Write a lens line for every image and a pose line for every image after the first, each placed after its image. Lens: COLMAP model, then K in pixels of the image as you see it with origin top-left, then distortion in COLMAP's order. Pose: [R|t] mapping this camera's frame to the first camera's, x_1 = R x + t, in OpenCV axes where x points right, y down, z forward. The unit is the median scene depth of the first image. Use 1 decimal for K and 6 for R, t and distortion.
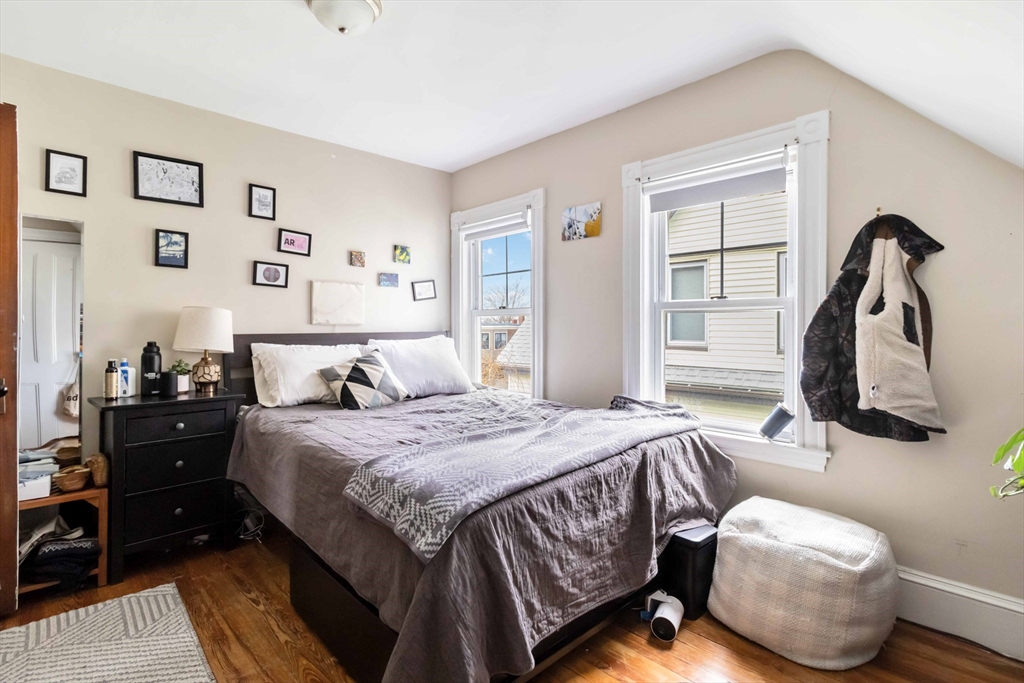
lens RADIAL K [[501.3, 0, 511.5], [0, 501.3, 326.5], [0, 0, 1]] dist [0.000182, -0.000015]
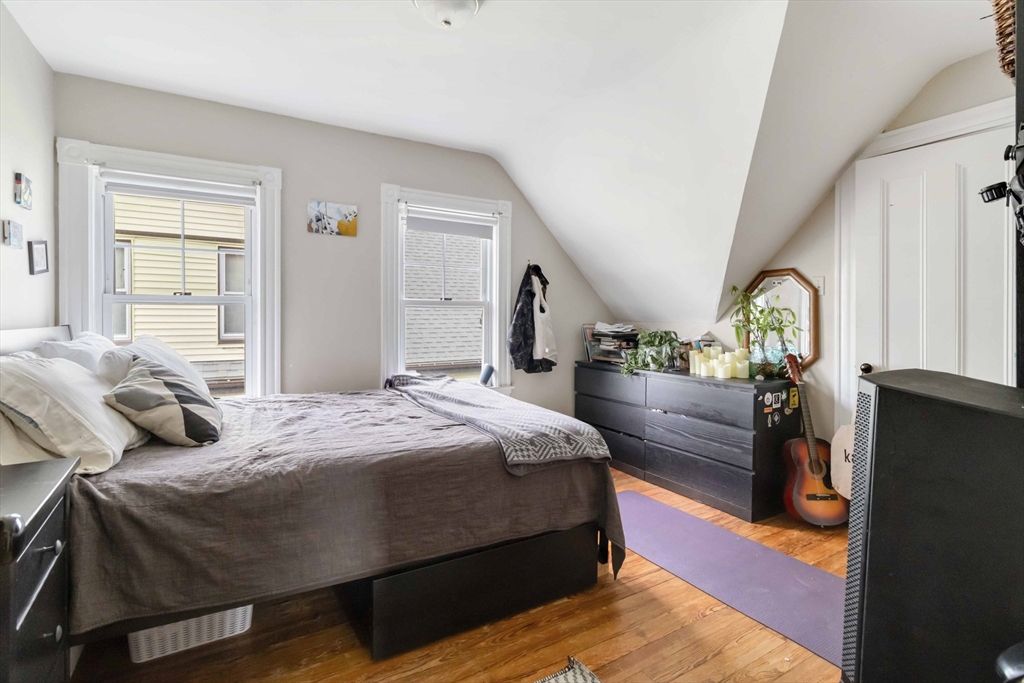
lens RADIAL K [[506.5, 0, 511.0], [0, 506.5, 318.3], [0, 0, 1]] dist [0.000791, 0.000147]
pose [[0.202535, -0.002323, 0.979272, -0.837851], [-0.002051, 0.999994, 0.002796, -0.004659], [-0.979273, -0.002574, 0.202529, 0.429440]]
